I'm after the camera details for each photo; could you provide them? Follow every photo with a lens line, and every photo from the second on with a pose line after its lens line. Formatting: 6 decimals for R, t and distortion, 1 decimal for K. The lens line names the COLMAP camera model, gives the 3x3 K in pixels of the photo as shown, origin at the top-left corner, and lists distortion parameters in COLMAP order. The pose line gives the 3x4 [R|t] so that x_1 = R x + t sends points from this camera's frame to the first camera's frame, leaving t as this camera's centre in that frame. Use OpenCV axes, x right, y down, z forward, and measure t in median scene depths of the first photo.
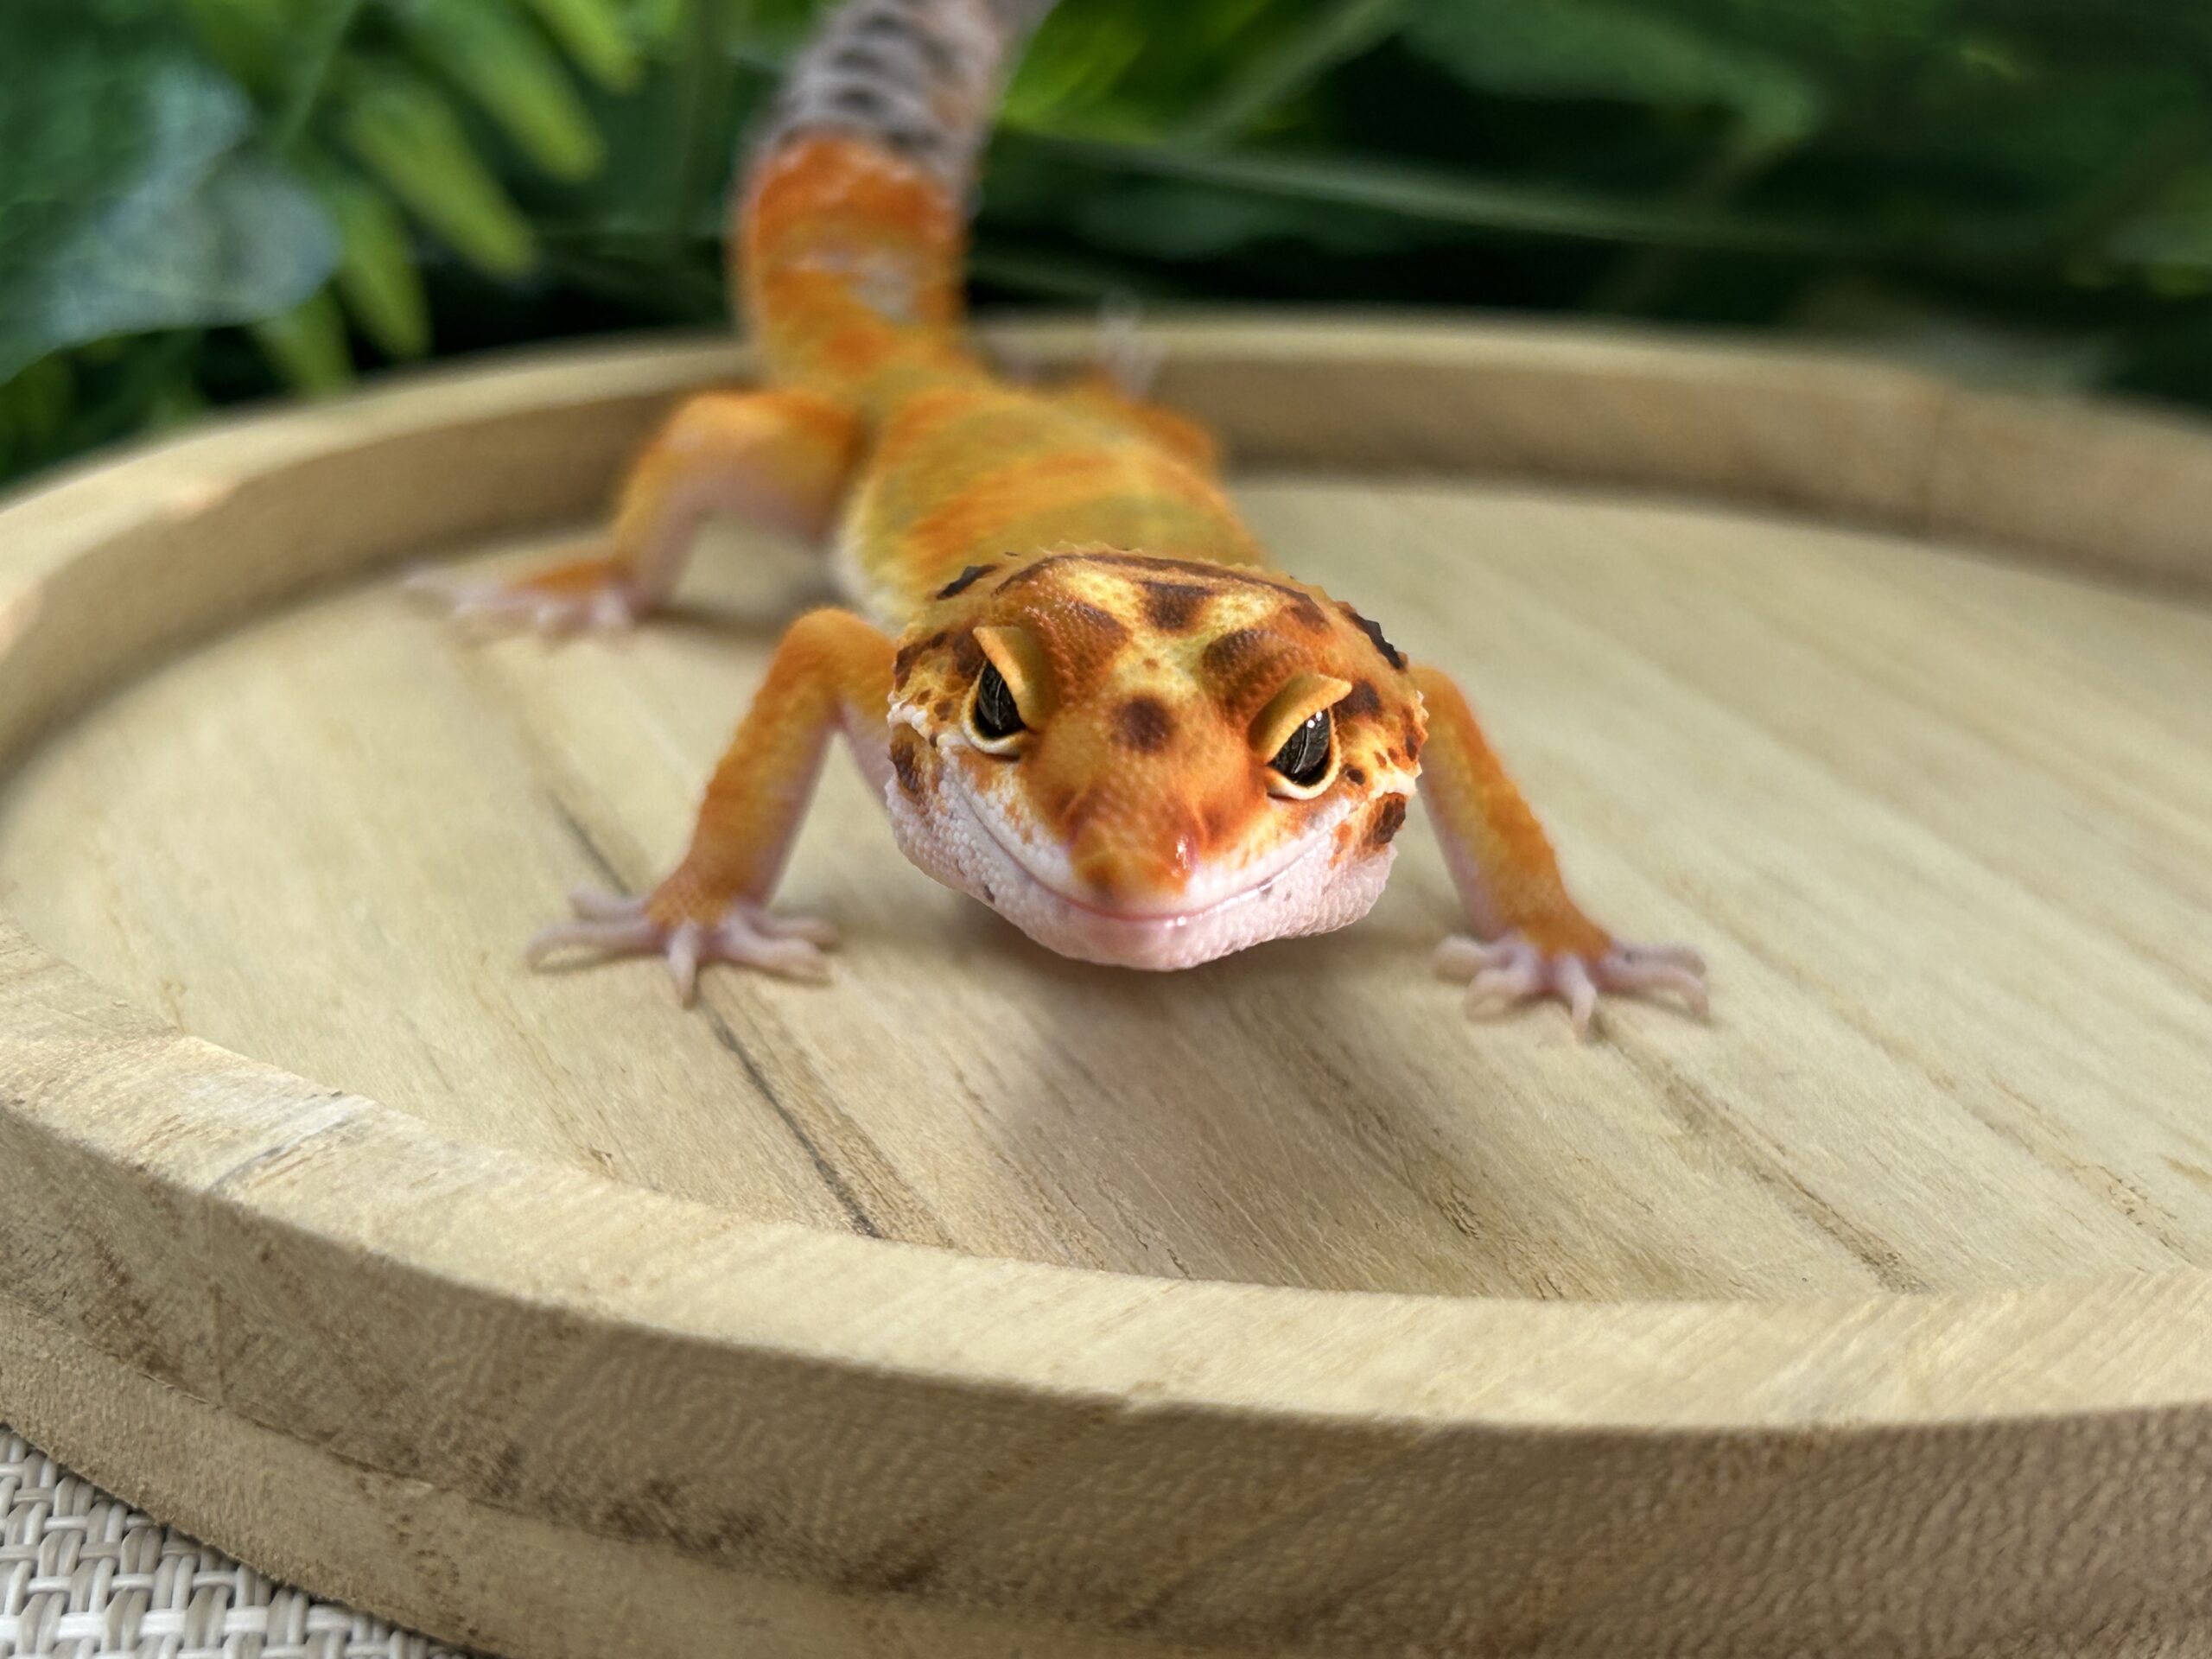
lens RADIAL K [[3862.0, 0, 1141.5], [0, 3862.0, 830.0], [0, 0, 1]] dist [0.186618, 0.000000]
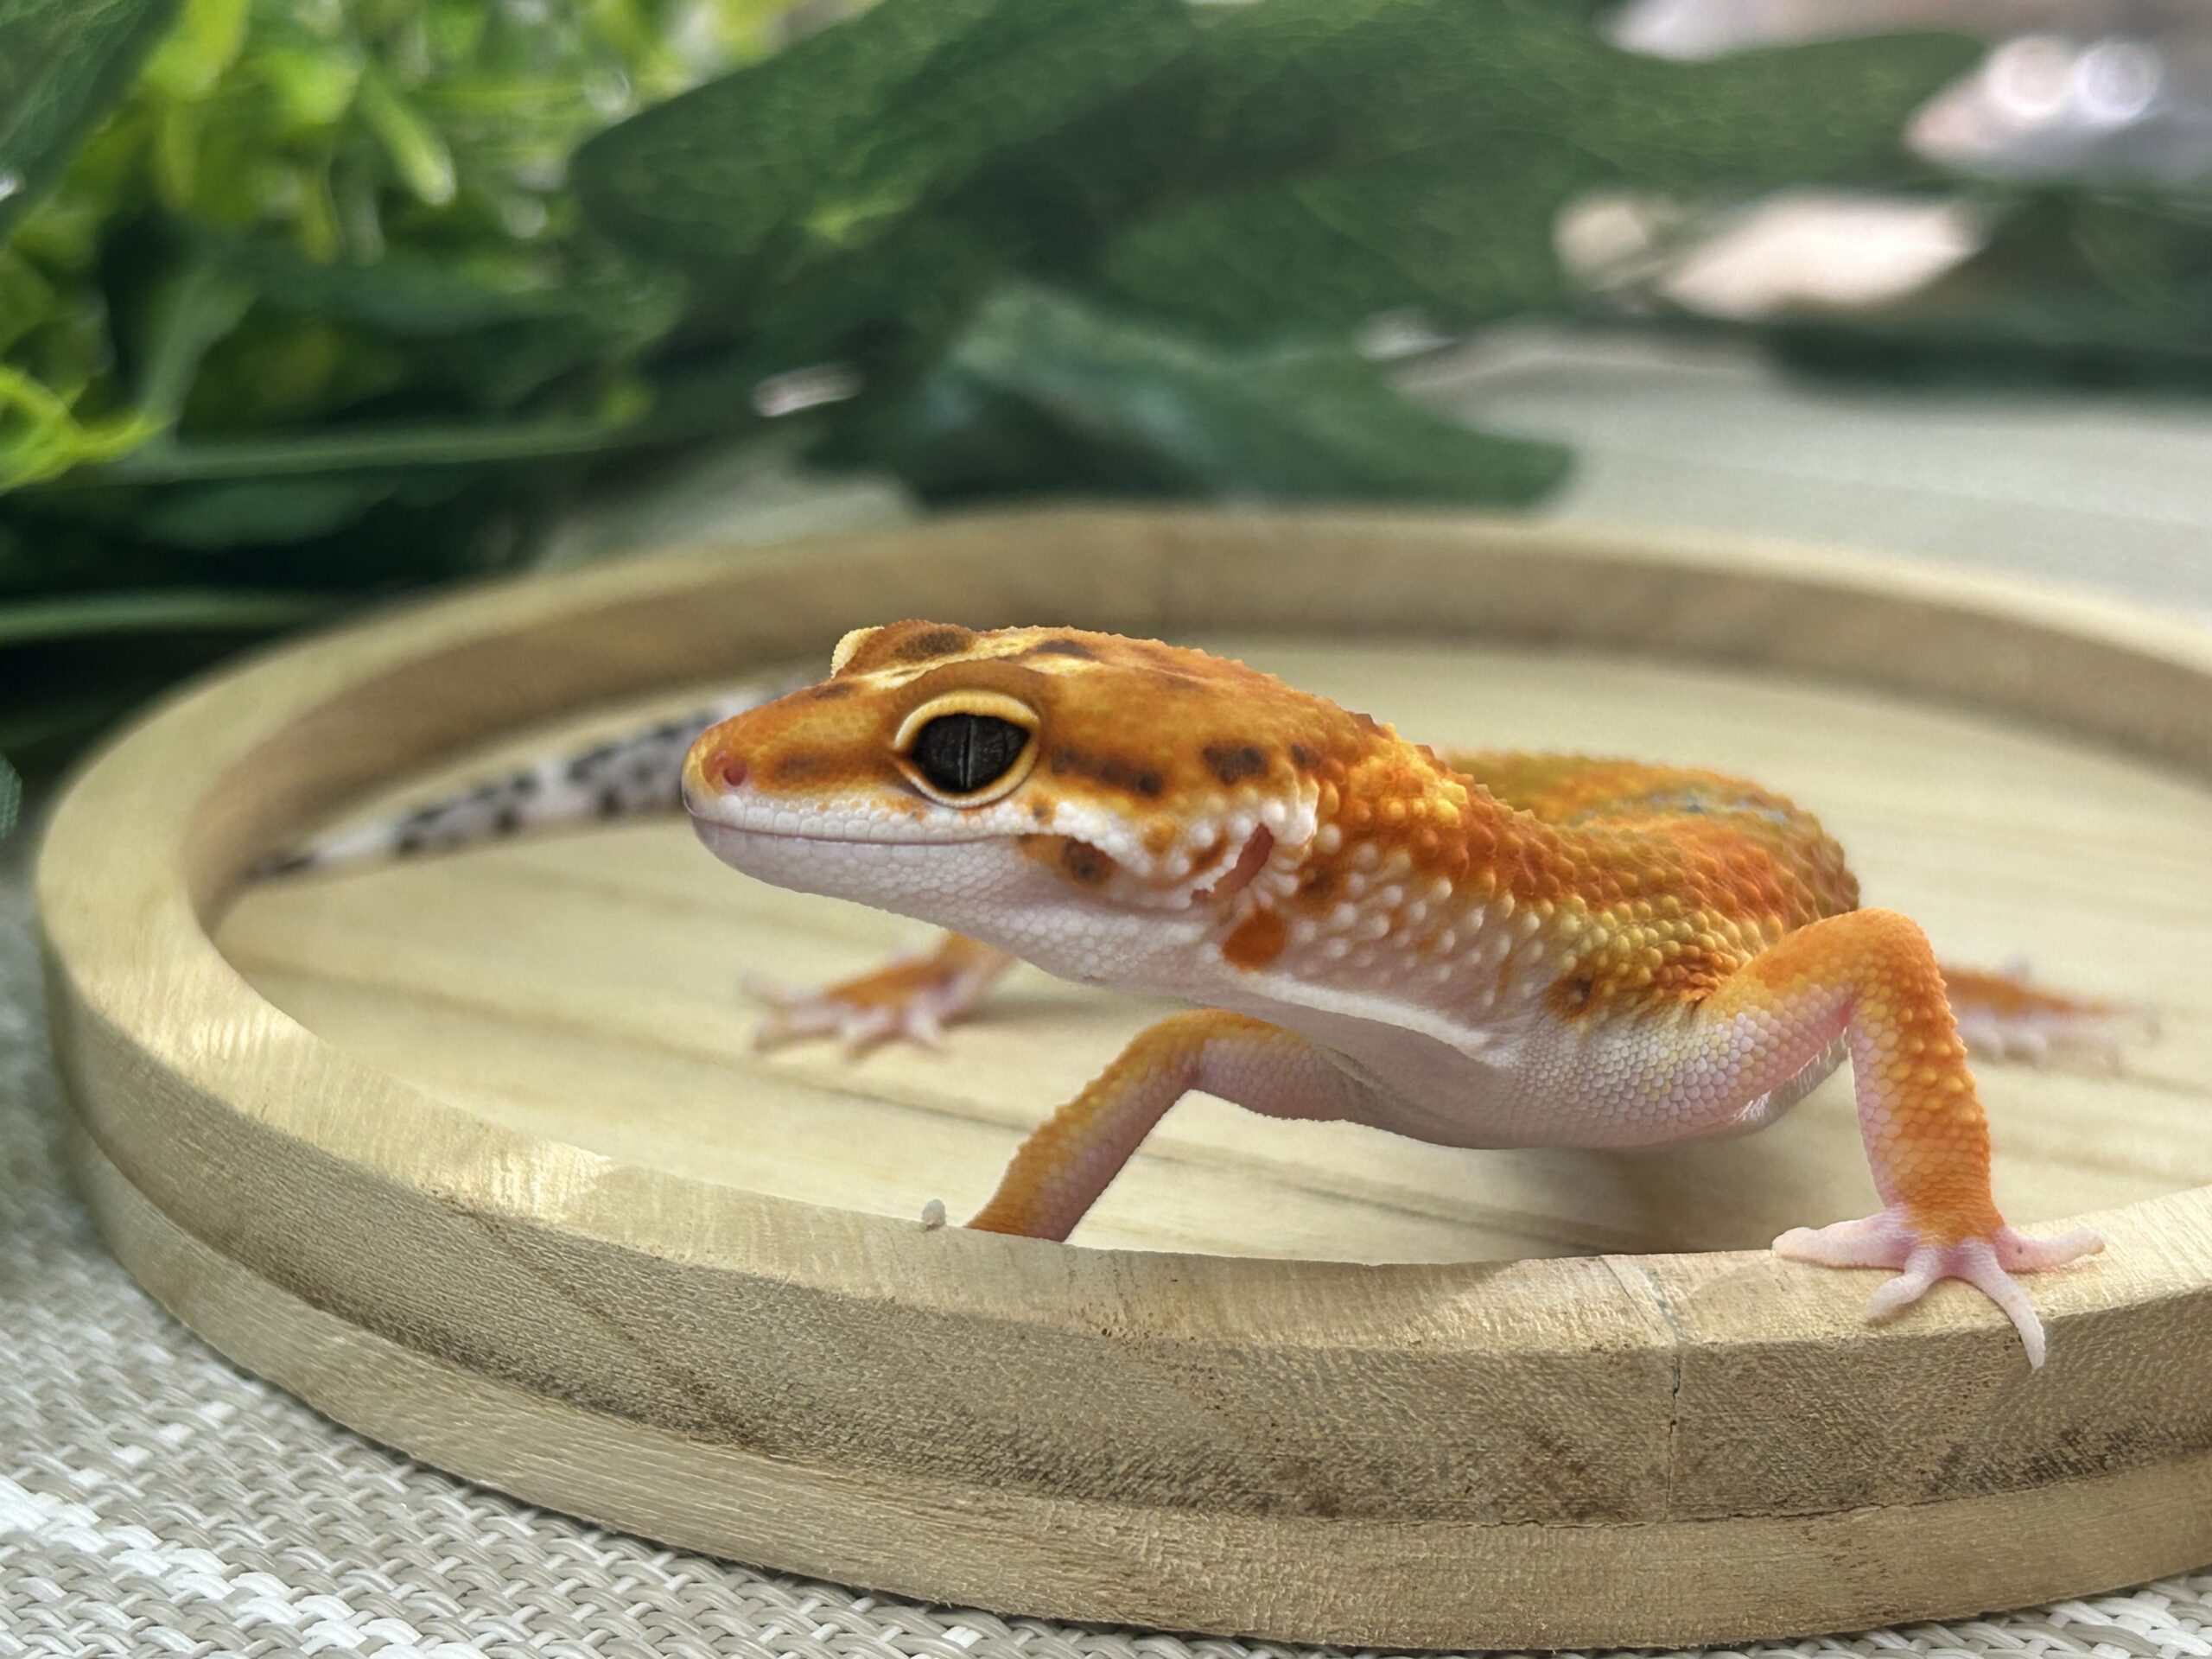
lens RADIAL K [[3862.0, 0, 1111.9], [0, 3862.0, 838.9], [0, 0, 1]] dist [0.186618, 0.000000]
pose [[0.717101, -0.228593, 0.658415, -1.184139], [0.231922, 0.969112, 0.083869, -0.213805], [-0.657250, 0.092558, 0.747967, 0.197238]]
